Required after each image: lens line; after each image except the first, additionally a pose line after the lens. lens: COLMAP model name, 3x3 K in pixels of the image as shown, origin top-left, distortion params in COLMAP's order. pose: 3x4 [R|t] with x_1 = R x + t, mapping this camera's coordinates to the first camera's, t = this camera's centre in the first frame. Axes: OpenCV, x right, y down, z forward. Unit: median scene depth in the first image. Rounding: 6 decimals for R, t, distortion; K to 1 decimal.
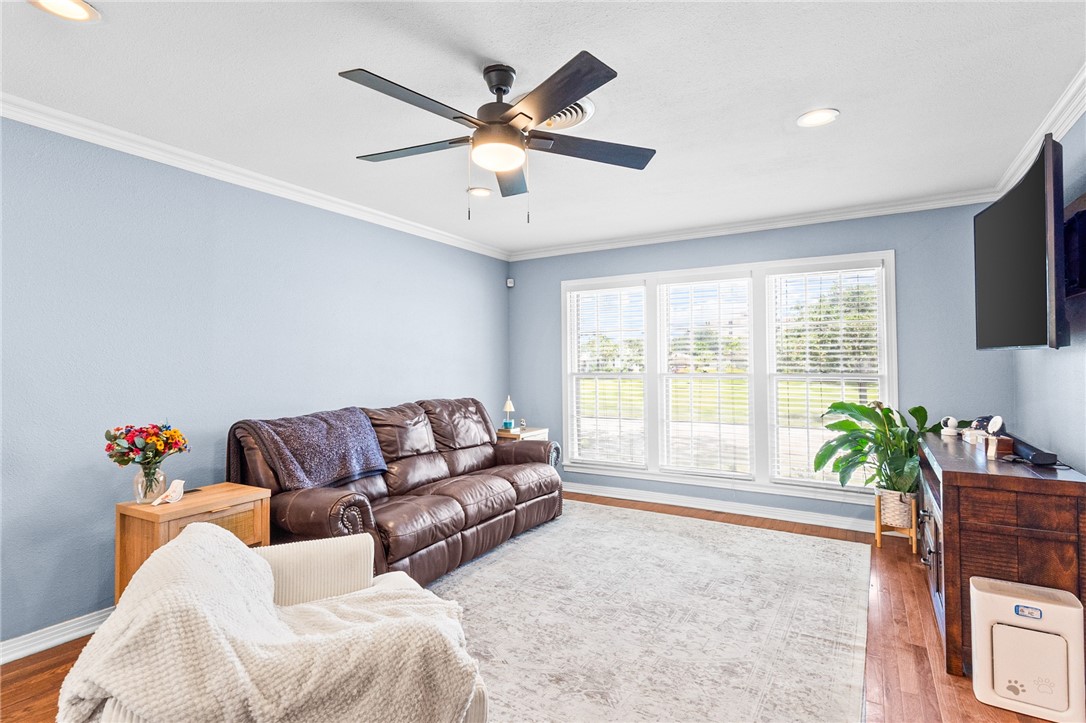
lens RADIAL K [[548.0, 0, 538.7], [0, 548.0, 360.5], [0, 0, 1]] dist [0.014511, -0.000524]
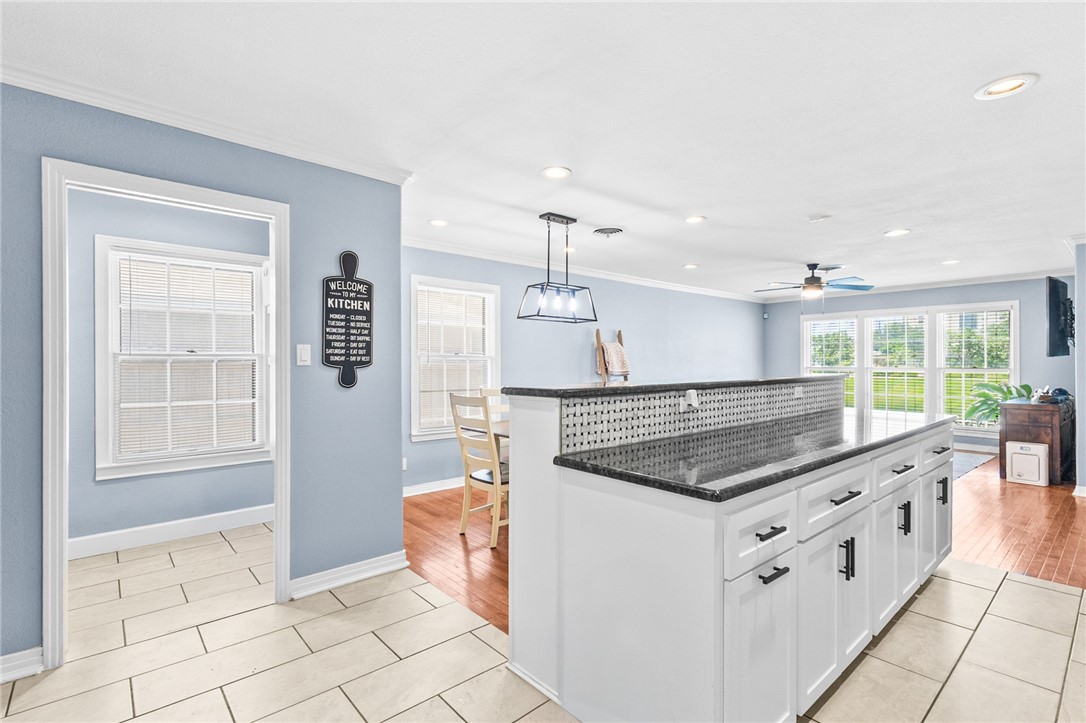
lens RADIAL K [[502.0, 0, 538.2], [0, 502.0, 365.5], [0, 0, 1]] dist [0.019117, -0.004713]
pose [[0.944225, 0.000942, -0.329299, -0.304359], [0.002475, 0.999947, 0.009959, -0.004482], [0.329292, -0.010219, 0.944173, -1.115655]]
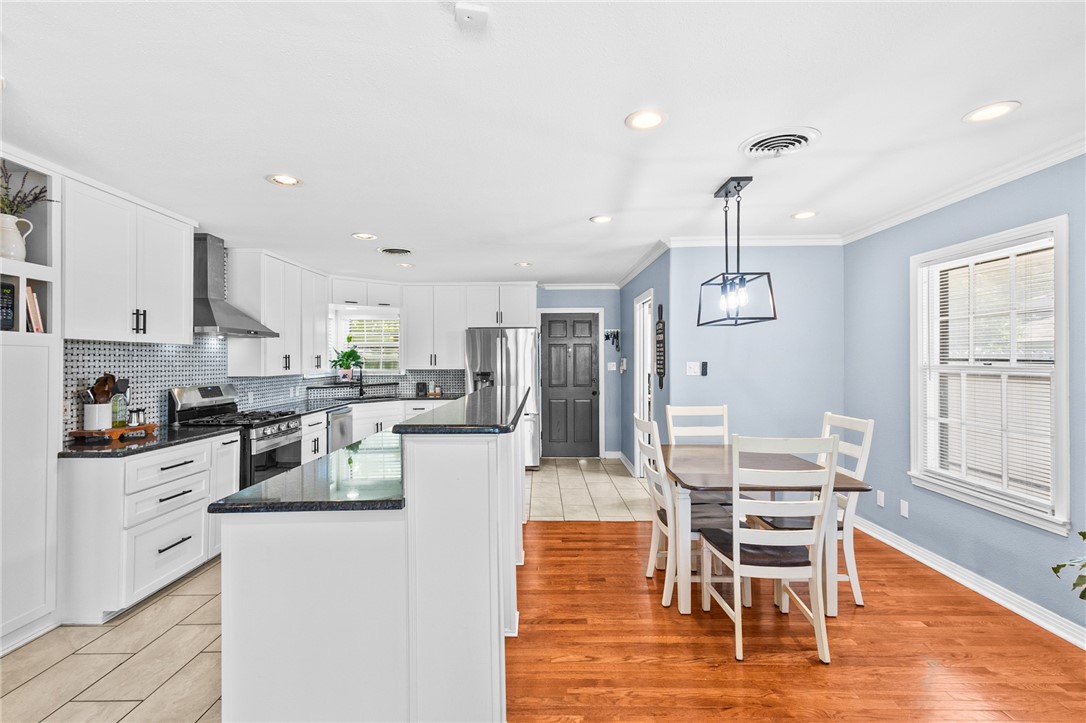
lens RADIAL K [[502.0, 0, 539.7], [0, 502.0, 356.5], [0, 0, 1]] dist [0.019117, -0.004713]
pose [[-0.867590, 0.001990, -0.497277, 0.014043], [0.009271, 0.999883, -0.012175, -0.028900], [0.497194, -0.015173, -0.867506, 0.317327]]
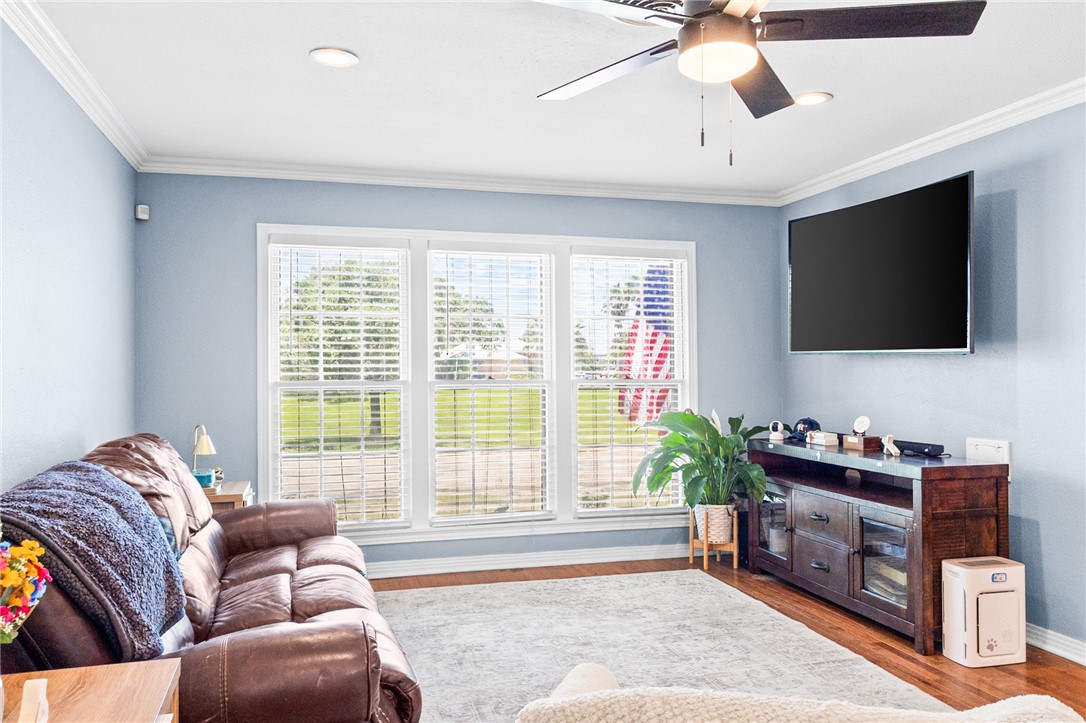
lens RADIAL K [[832.2, 0, 544.4], [0, 832.2, 360.2], [0, 0, 1]] dist [0.008500, -0.000191]
pose [[0.683618, 0.007854, 0.729797, -0.518225], [-0.005360, 0.999969, -0.005741, 0.003481], [-0.729820, 0.000013, 0.683639, 0.238490]]
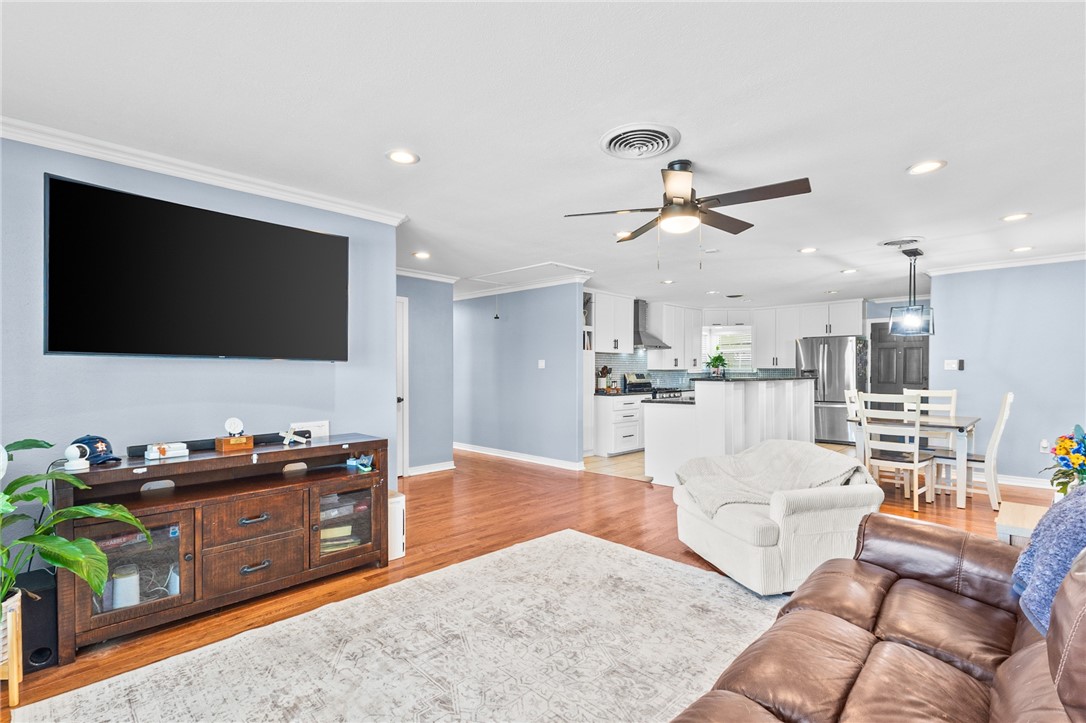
lens RADIAL K [[502.0, 0, 536.7], [0, 502.0, 377.1], [0, 0, 1]] dist [0.019117, -0.004713]
pose [[-0.966964, -0.001874, 0.254906, -0.033186], [0.000818, 0.999945, 0.010456, 0.004875], [-0.254912, 0.010319, -0.966909, 1.225543]]
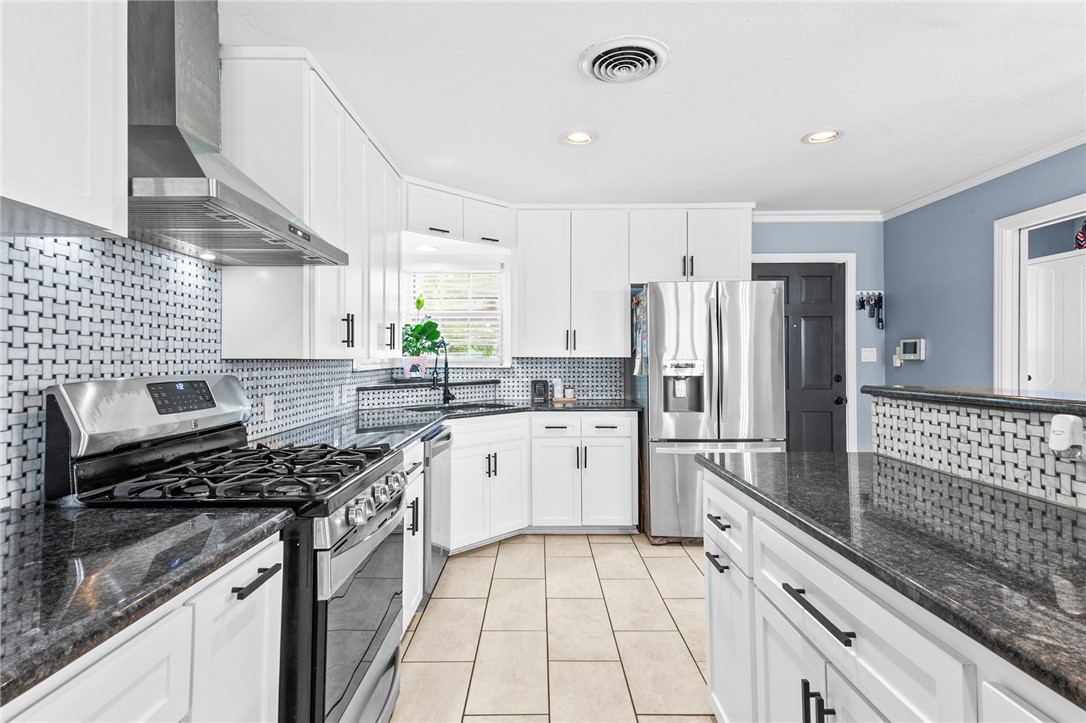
lens RADIAL K [[548.0, 0, 539.1], [0, 548.0, 358.8], [0, 0, 1]] dist [0.014511, -0.000524]
pose [[-0.864575, -0.001977, -0.502500, 0.060527], [0.001870, 0.999973, -0.007151, 0.000182], [0.502500, -0.007122, -0.864548, -0.423607]]
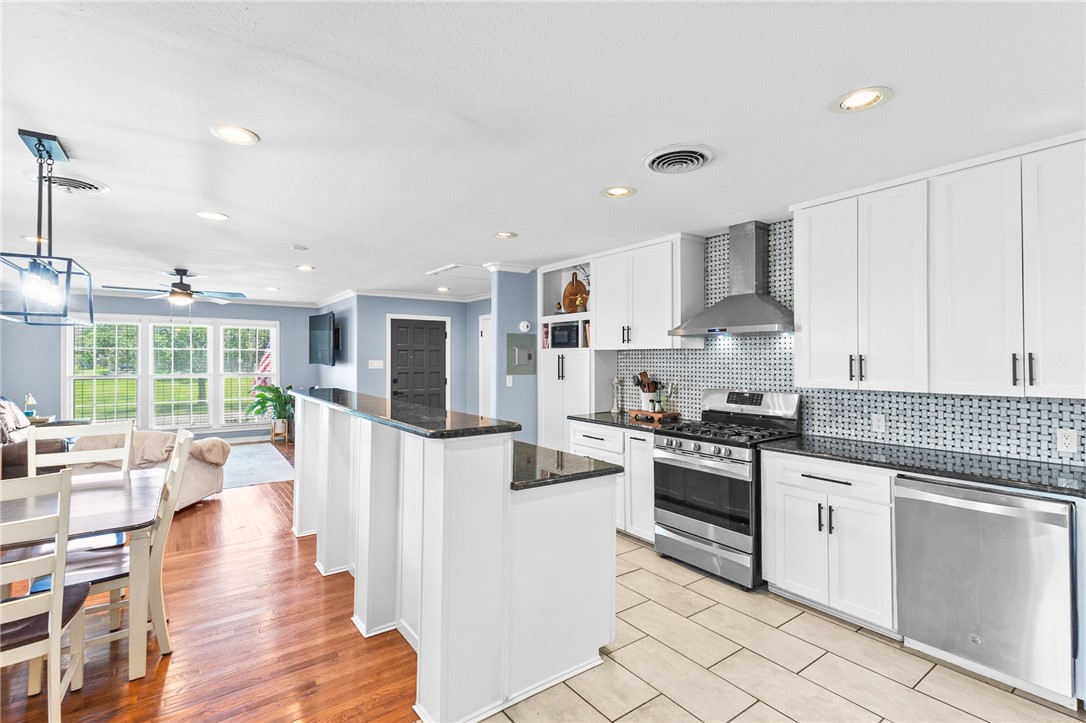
lens RADIAL K [[502.0, 0, 541.2], [0, 502.0, 357.4], [0, 0, 1]] dist [0.019117, -0.004713]
pose [[0.403361, 0.008659, 0.915000, -0.897562], [-0.008502, 0.999948, -0.005715, -0.041322], [-0.915002, -0.005474, 0.403413, -0.930729]]
